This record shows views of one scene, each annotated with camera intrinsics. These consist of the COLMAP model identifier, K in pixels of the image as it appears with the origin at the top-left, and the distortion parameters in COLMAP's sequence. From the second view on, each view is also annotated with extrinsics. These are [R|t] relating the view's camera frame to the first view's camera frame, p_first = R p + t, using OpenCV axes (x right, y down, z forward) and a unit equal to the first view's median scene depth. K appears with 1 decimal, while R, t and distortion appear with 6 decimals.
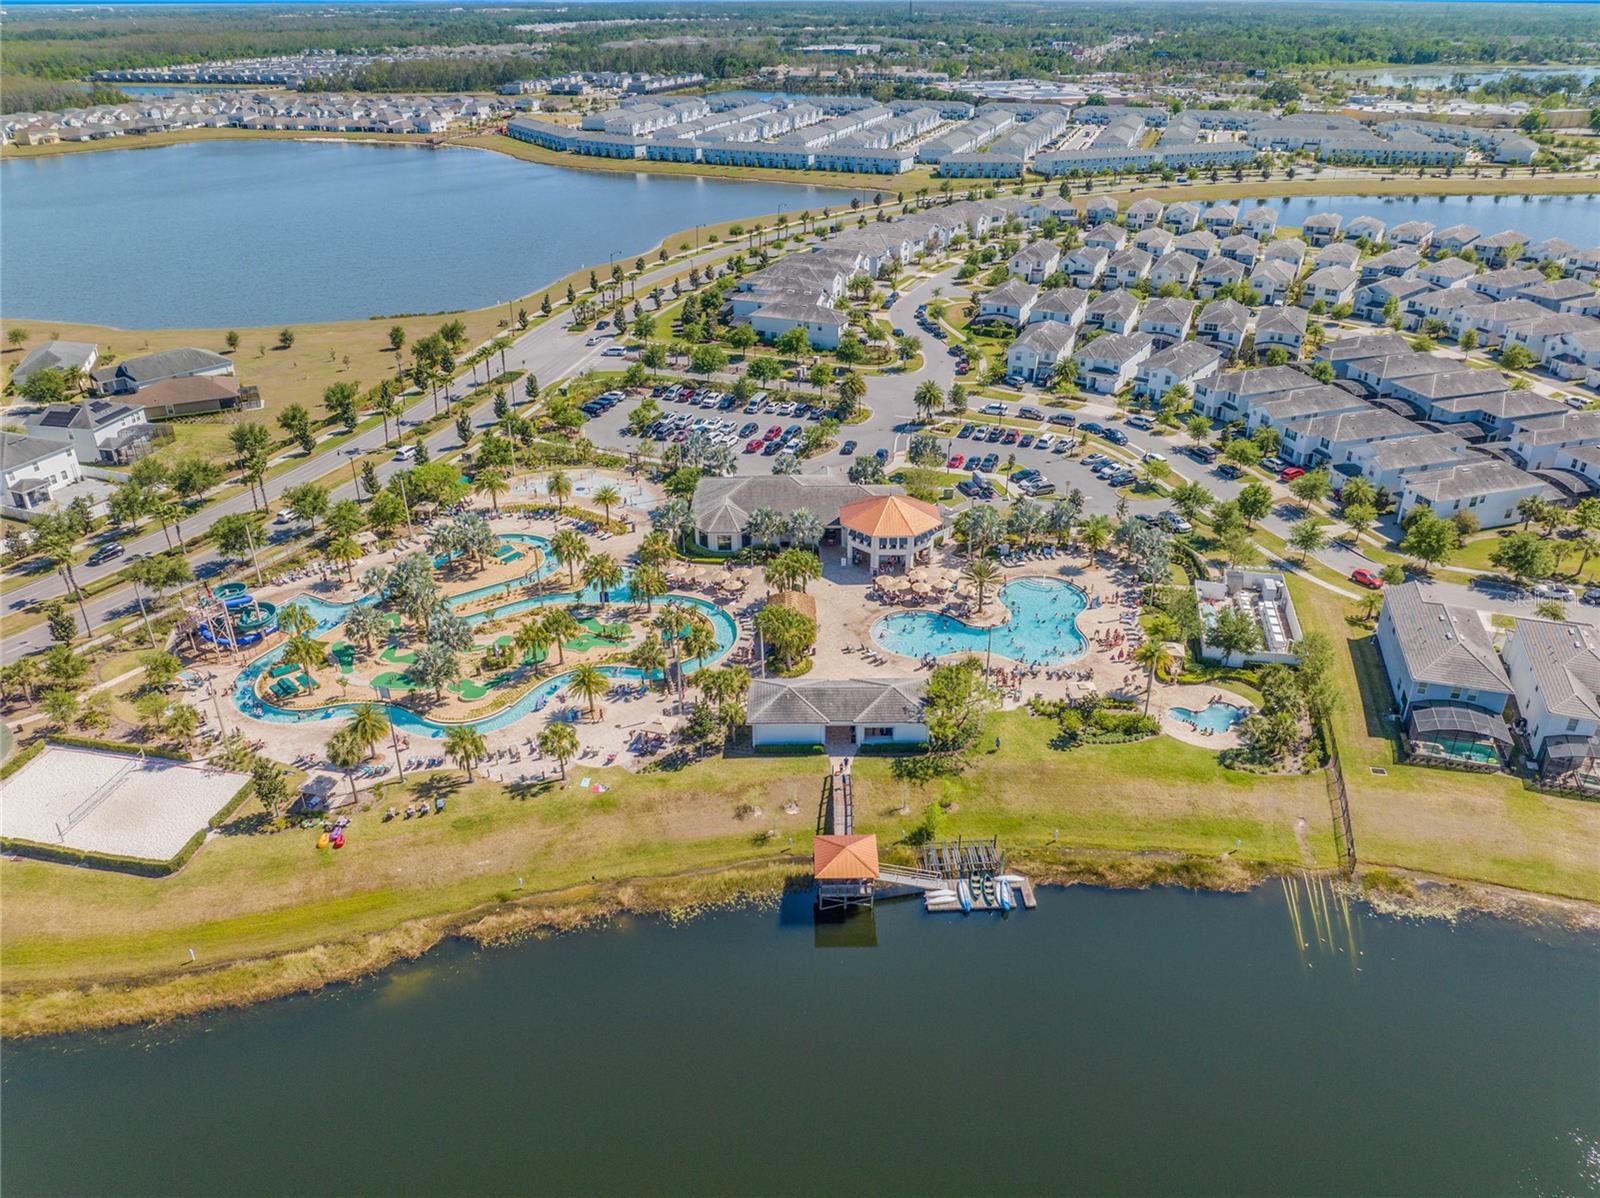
lens RADIAL K [[1137.5, 0, 822.2], [0, 1137.5, 600.5], [0, 0, 1]] dist [-0.055574, 0.026016]
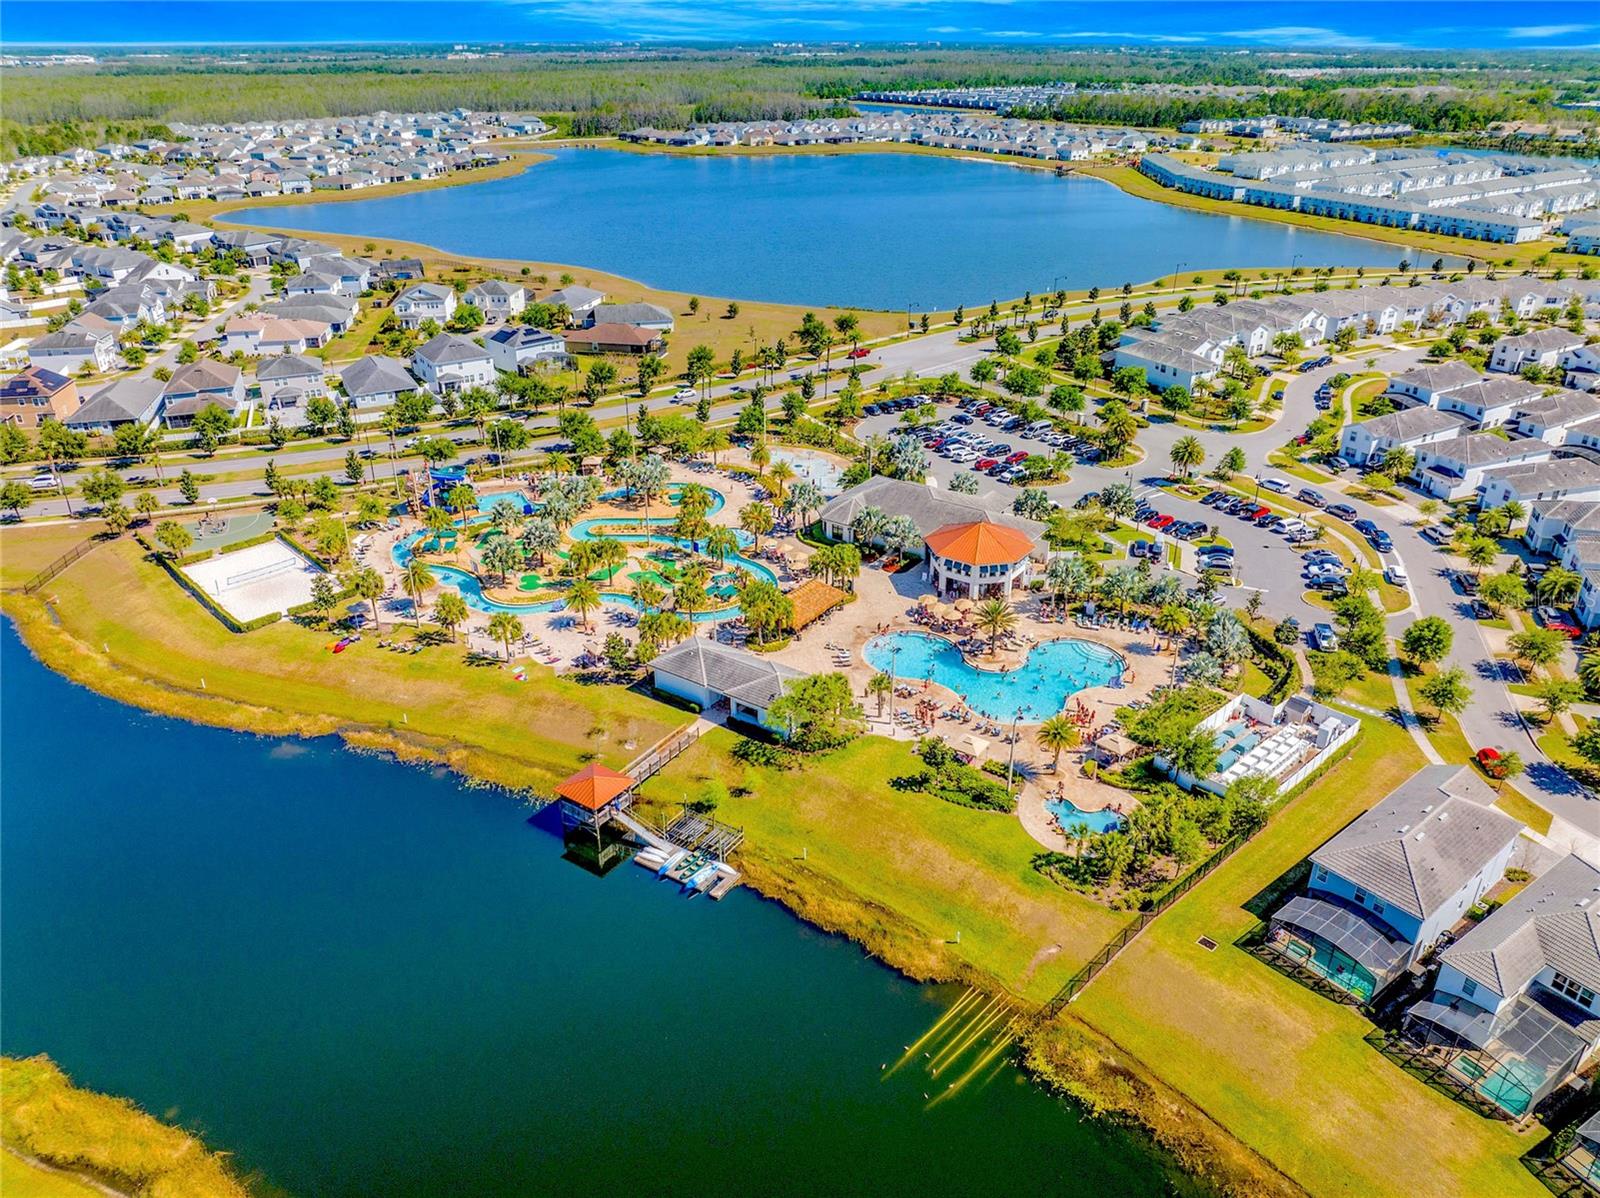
lens RADIAL K [[1137.5, 0, 822.2], [0, 1137.5, 600.5], [0, 0, 1]] dist [-0.055574, 0.026016]
pose [[0.820852, 0.256766, -0.510169, 0.354937], [-0.272227, 0.961146, 0.045732, -0.027279], [0.502090, 0.101342, 0.858857, 0.078657]]
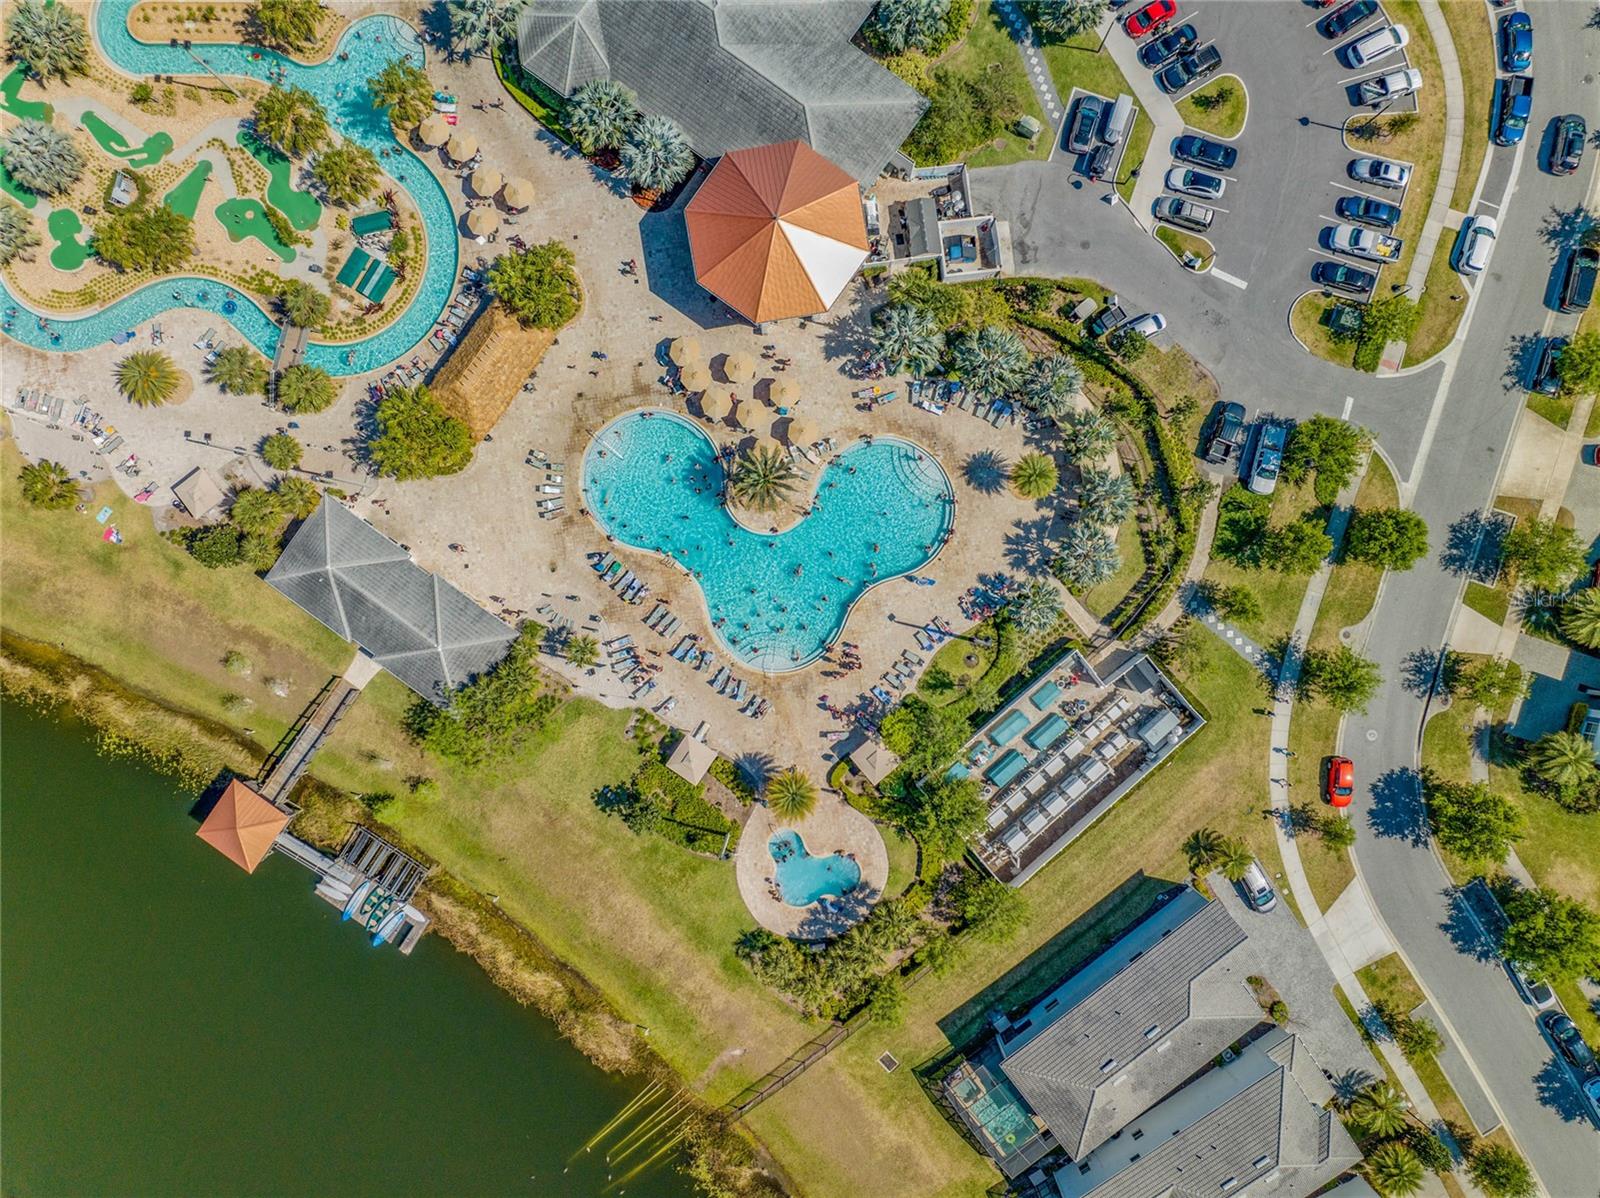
lens RADIAL K [[1137.5, 0, 822.2], [0, 1137.5, 600.5], [0, 0, 1]] dist [-0.055574, 0.026016]
pose [[0.802109, 0.597150, 0.005700, 0.143389], [-0.293000, 0.385214, 0.875078, -0.394696], [0.520357, -0.703578, 0.483948, 0.466341]]
